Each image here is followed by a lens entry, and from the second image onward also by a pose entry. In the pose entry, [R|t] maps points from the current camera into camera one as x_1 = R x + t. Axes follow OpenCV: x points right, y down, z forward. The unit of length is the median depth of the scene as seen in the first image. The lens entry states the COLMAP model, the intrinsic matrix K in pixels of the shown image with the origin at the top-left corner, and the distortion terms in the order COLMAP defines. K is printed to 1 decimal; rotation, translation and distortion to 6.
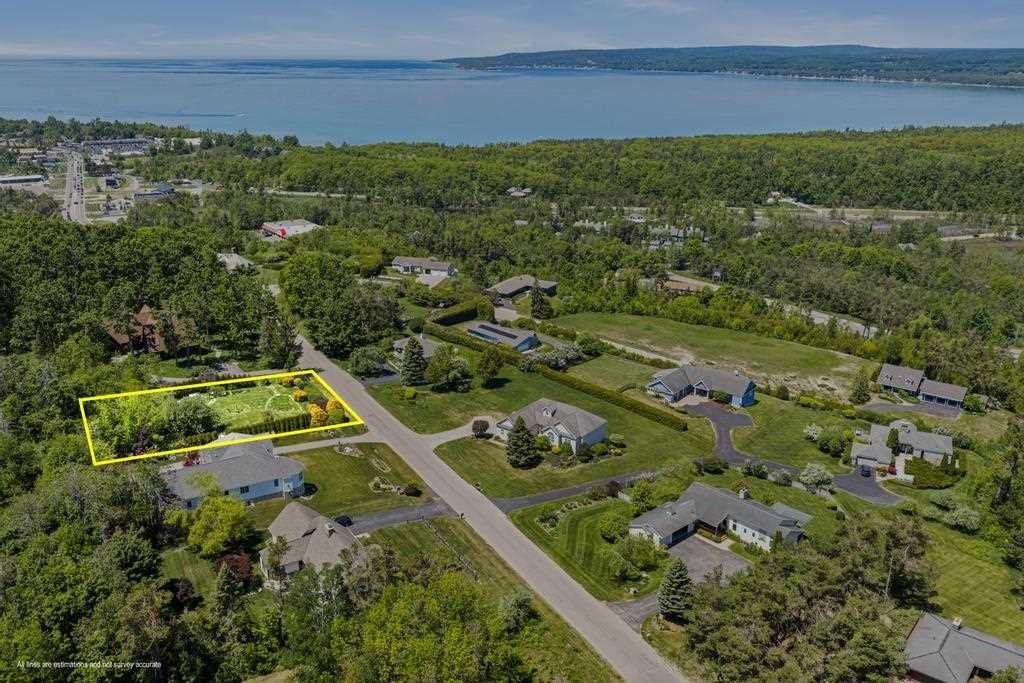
lens RADIAL K [[841.6, 0, 512.0], [0, 841.6, 341.5], [0, 0, 1]] dist [0.005863, -0.010249]
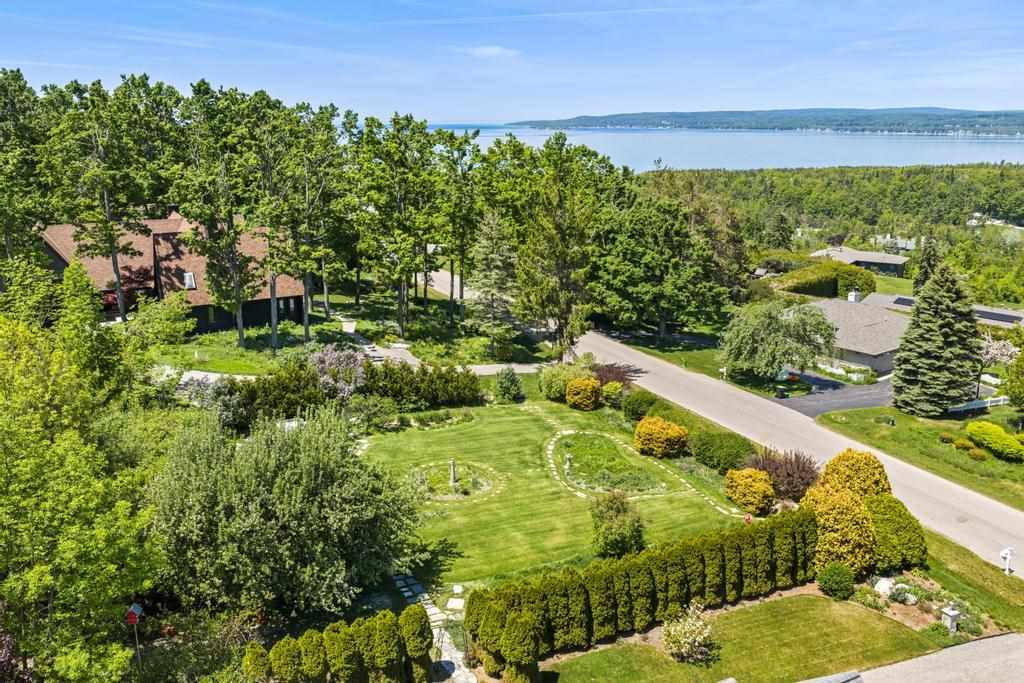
lens RADIAL K [[857.7, 0, 515.2], [0, 857.7, 339.6], [0, 0, 1]] dist [0.007287, -0.012132]
pose [[0.996861, 0.014068, -0.077912, -0.059695], [-0.019752, 0.997161, -0.072667, 0.011602], [0.076668, 0.073978, 0.994308, 0.152261]]
